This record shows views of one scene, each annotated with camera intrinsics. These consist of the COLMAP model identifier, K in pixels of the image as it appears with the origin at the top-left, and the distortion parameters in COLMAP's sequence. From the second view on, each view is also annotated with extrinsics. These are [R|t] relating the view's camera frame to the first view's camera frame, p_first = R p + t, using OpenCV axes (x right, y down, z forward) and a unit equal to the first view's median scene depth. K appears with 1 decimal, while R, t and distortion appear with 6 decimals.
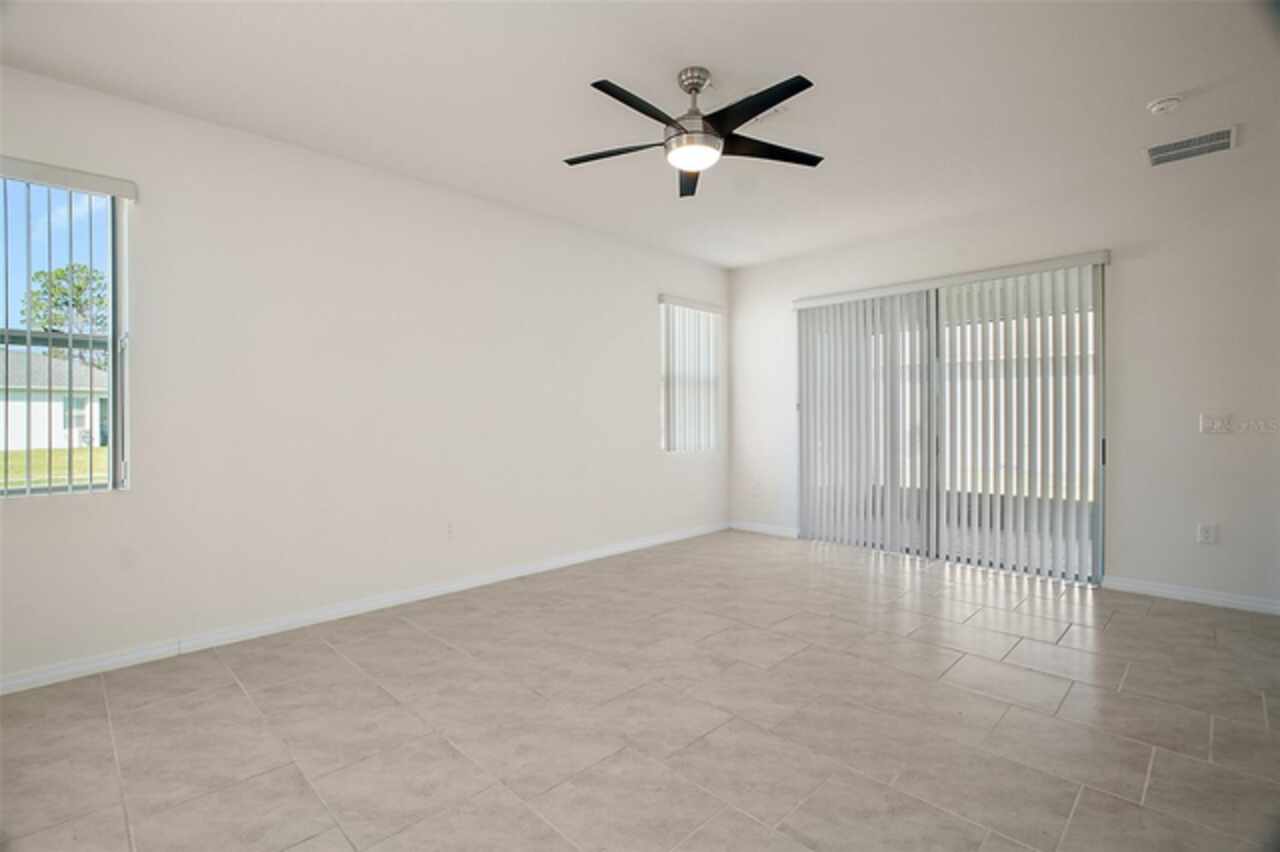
lens RADIAL K [[595.8, 0, 636.0], [0, 595.8, 413.9], [0, 0, 1]] dist [-0.002368, -0.000385]
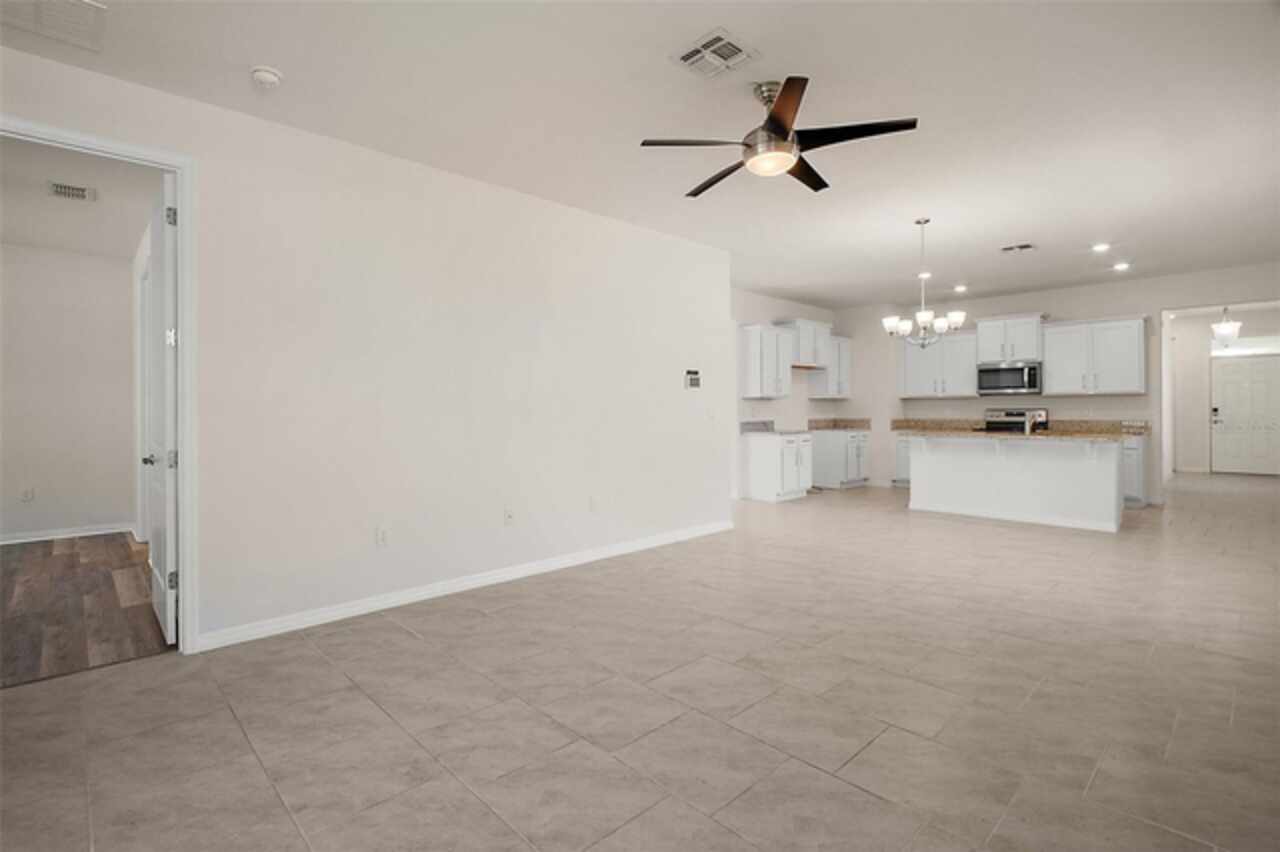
lens RADIAL K [[595.8, 0, 643.4], [0, 595.8, 412.8], [0, 0, 1]] dist [-0.002368, -0.000385]
pose [[-0.999864, 0.010429, 0.012781, 0.250049], [0.010428, 0.999946, -0.000094, 0.007536], [-0.012781, 0.000040, -0.999918, 1.635231]]
